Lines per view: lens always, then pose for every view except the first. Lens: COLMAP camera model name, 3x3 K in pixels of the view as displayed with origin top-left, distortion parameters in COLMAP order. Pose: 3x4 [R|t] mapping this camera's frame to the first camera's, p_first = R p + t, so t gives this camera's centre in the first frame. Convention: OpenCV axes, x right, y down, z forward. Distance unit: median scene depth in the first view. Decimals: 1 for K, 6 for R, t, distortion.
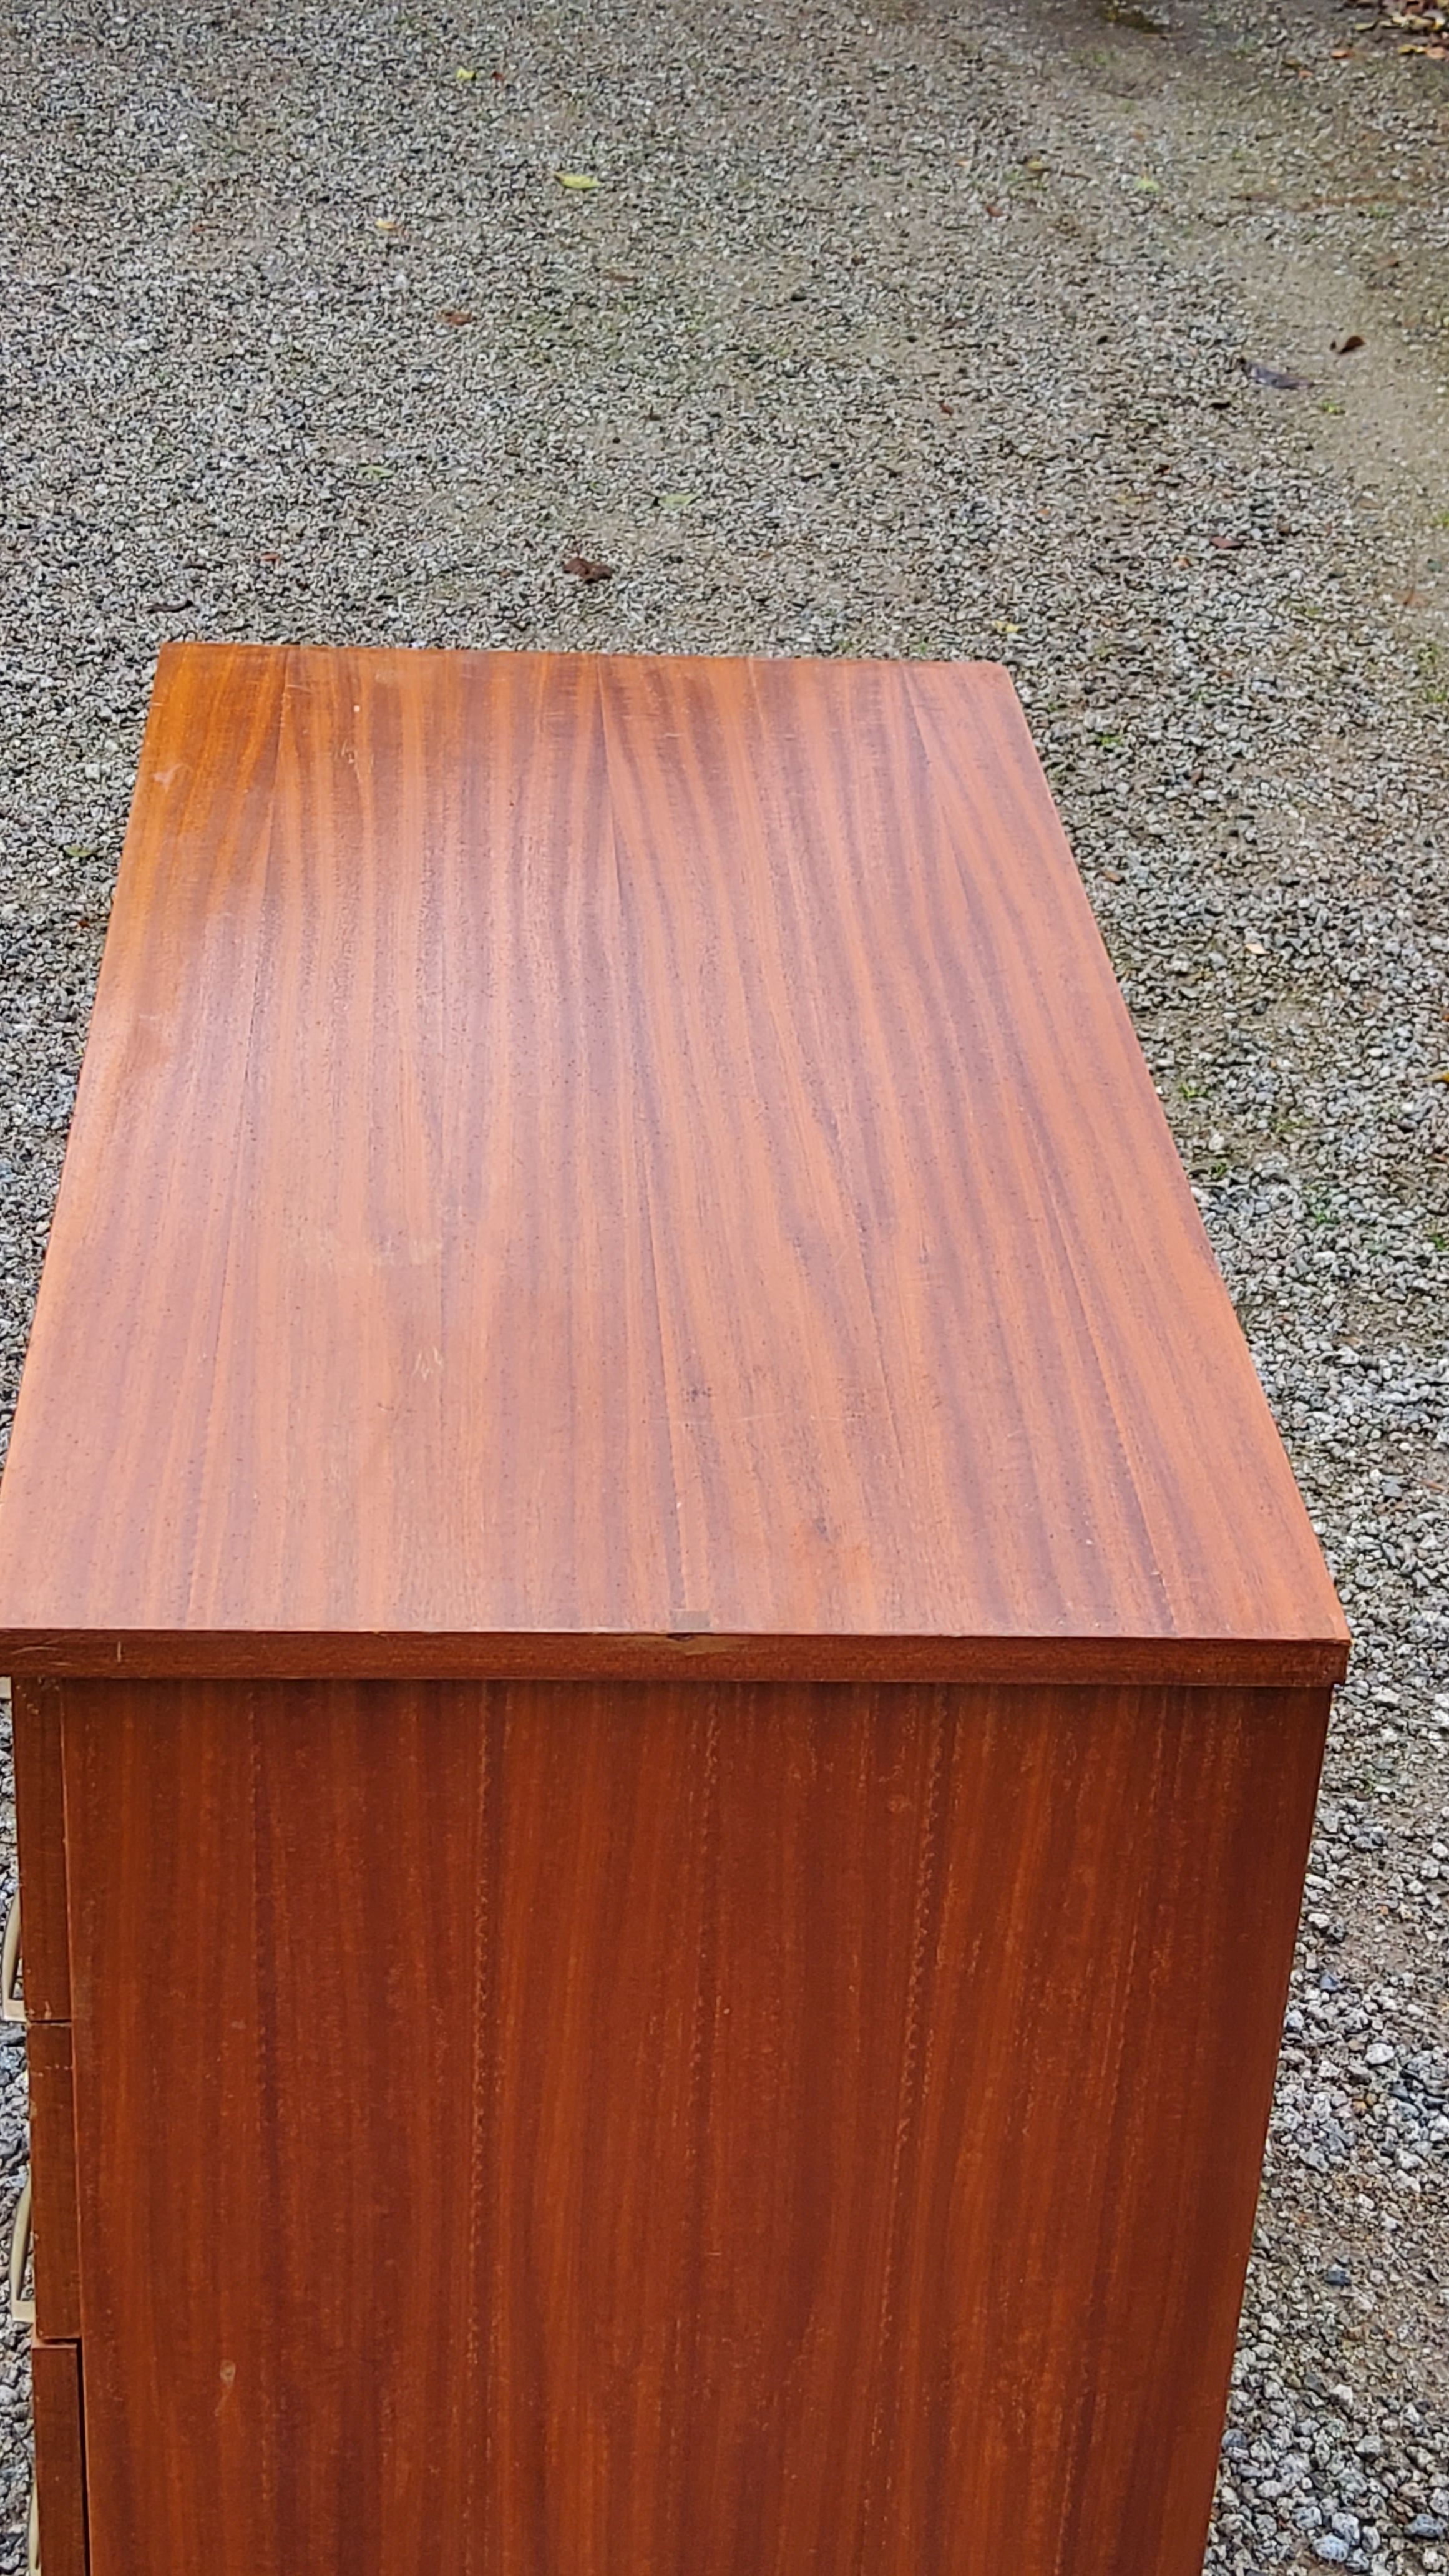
lens RADIAL K [[3780.7, 0, 735.6], [0, 3780.7, 1264.0], [0, 0, 1]] dist [0.110093, 0.000000]
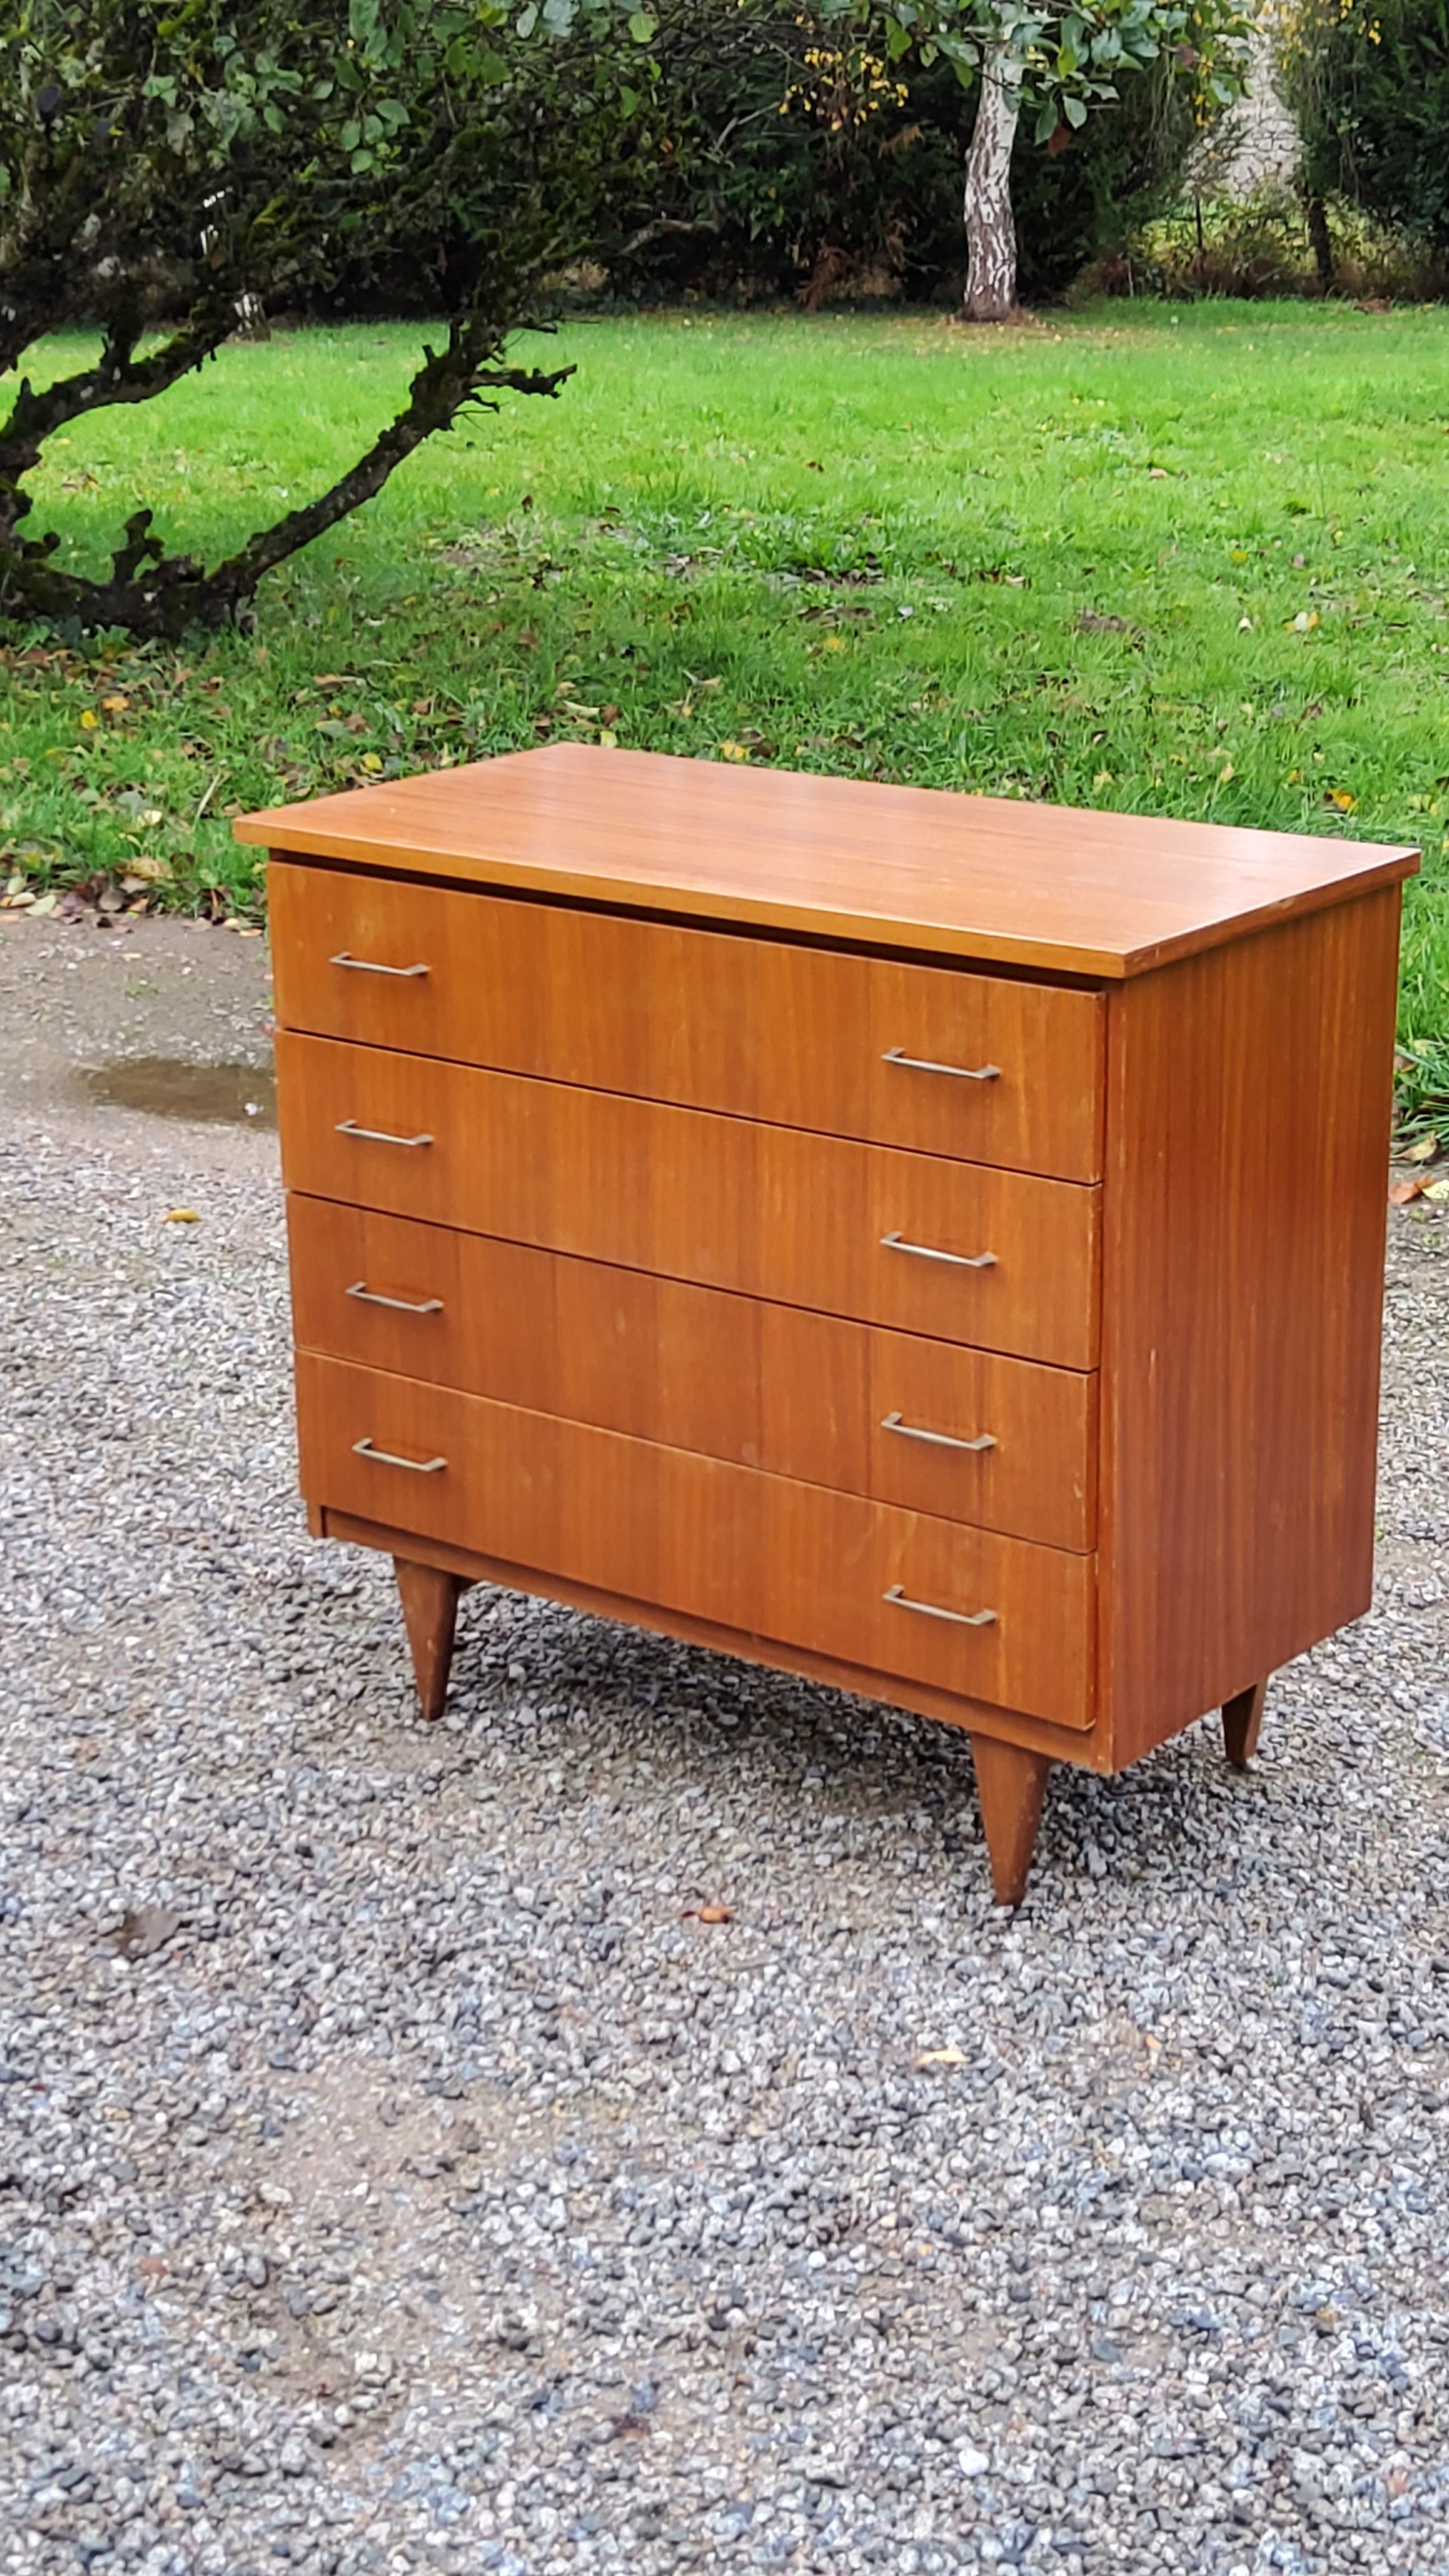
lens RADIAL K [[3780.7, 0, 757.6], [0, 3780.7, 1202.4], [0, 0, 1]] dist [0.110093, 0.000000]
pose [[0.656615, -0.263739, 0.706611, -1.808883], [0.394744, 0.918478, -0.023997, 0.181003], [-0.642677, 0.294687, 0.707196, -0.393735]]
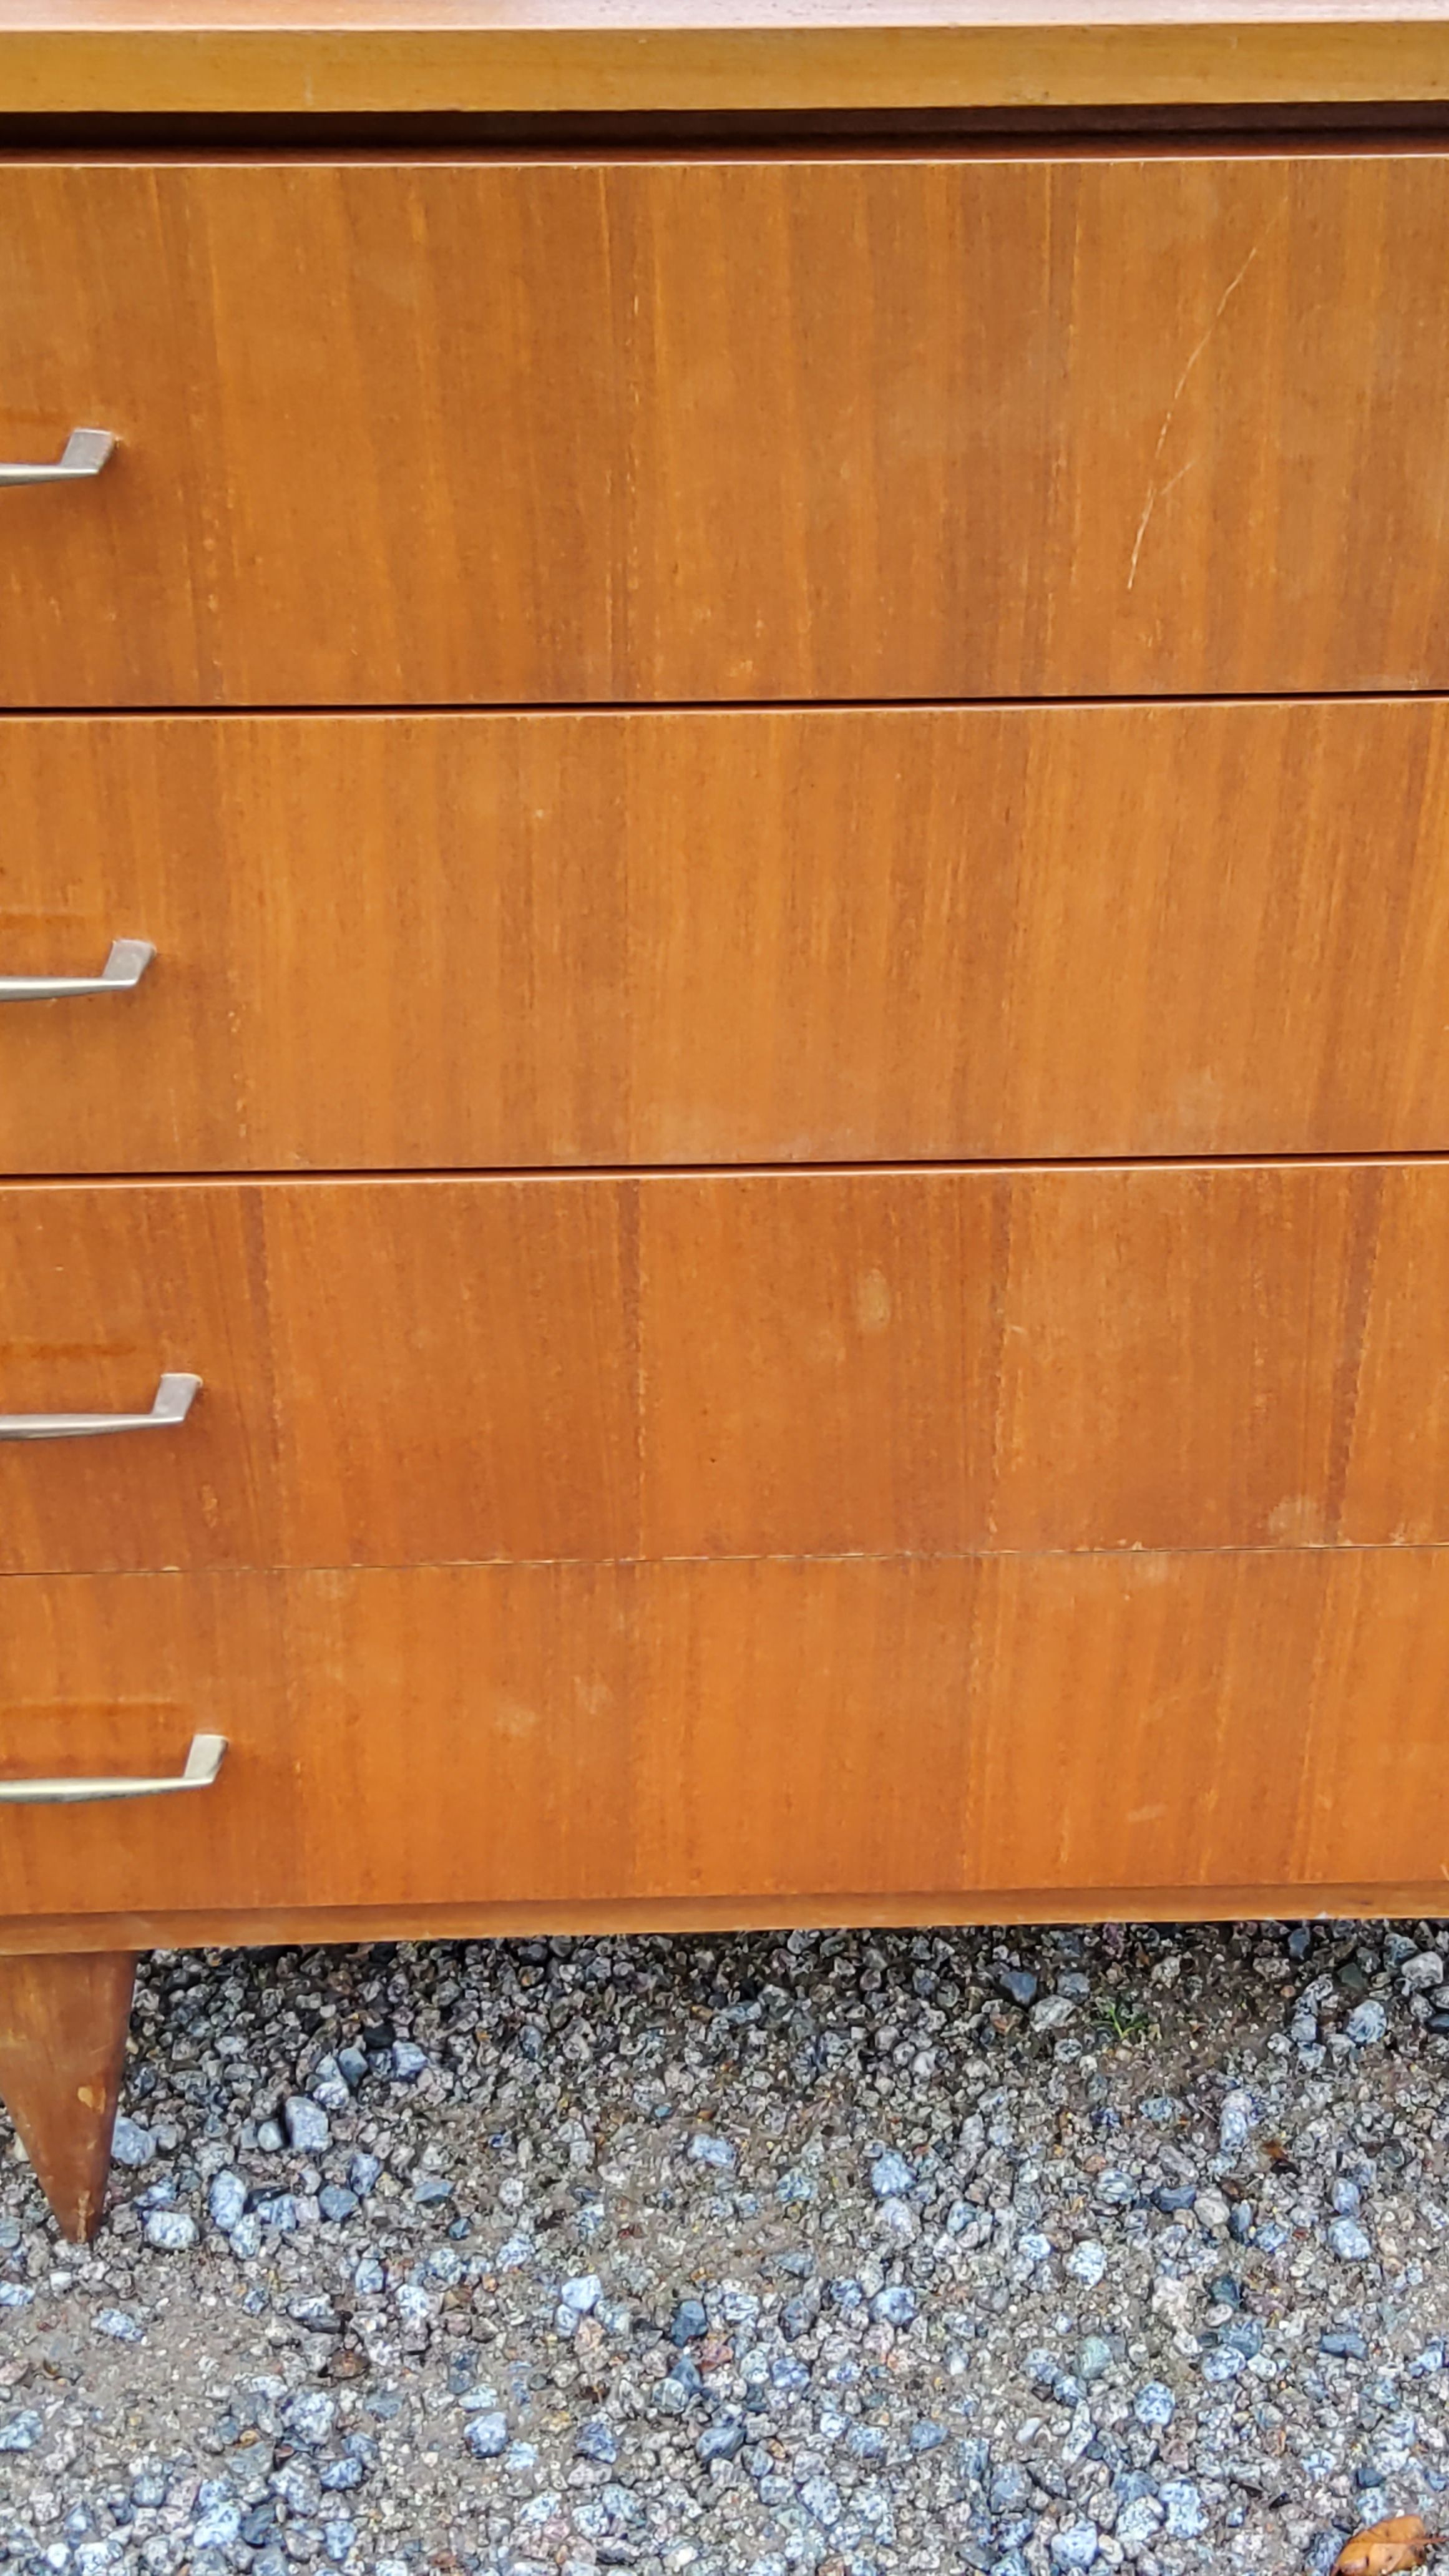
lens RADIAL K [[3780.7, 0, 720.8], [0, 3780.7, 1259.4], [0, 0, 1]] dist [0.110093, 0.000000]
pose [[0.021854, -0.618467, 0.785507, -0.872349], [0.476100, 0.697322, 0.535789, -0.317113], [-0.879120, 0.362271, 0.309691, 1.120089]]
